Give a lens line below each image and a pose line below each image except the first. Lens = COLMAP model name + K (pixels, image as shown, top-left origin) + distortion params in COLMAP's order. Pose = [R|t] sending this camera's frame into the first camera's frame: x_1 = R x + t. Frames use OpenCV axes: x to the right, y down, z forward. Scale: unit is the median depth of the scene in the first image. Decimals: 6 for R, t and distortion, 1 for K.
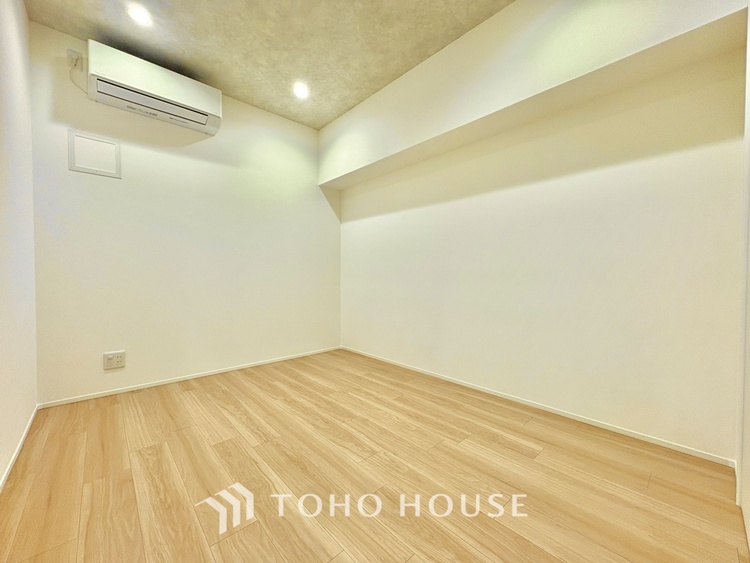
lens RADIAL K [[298.8, 0, 374.2], [0, 298.8, 280.9], [0, 0, 1]] dist [-0.000033, 0.000410]
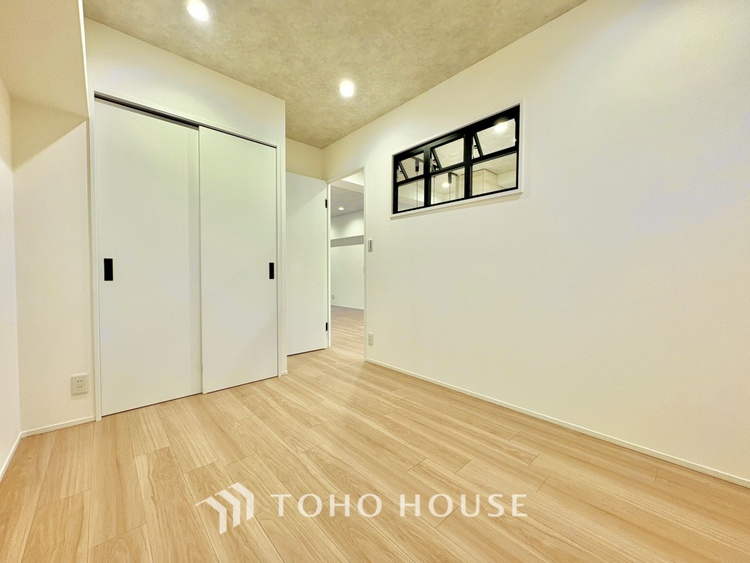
lens RADIAL K [[298.8, 0, 375.6], [0, 298.8, 281.2], [0, 0, 1]] dist [-0.000033, 0.000410]
pose [[-0.999990, -0.004437, -0.000111, -0.234817], [-0.004437, 0.998929, 0.046052, -0.077095], [-0.000093, 0.046052, -0.998939, 1.984935]]
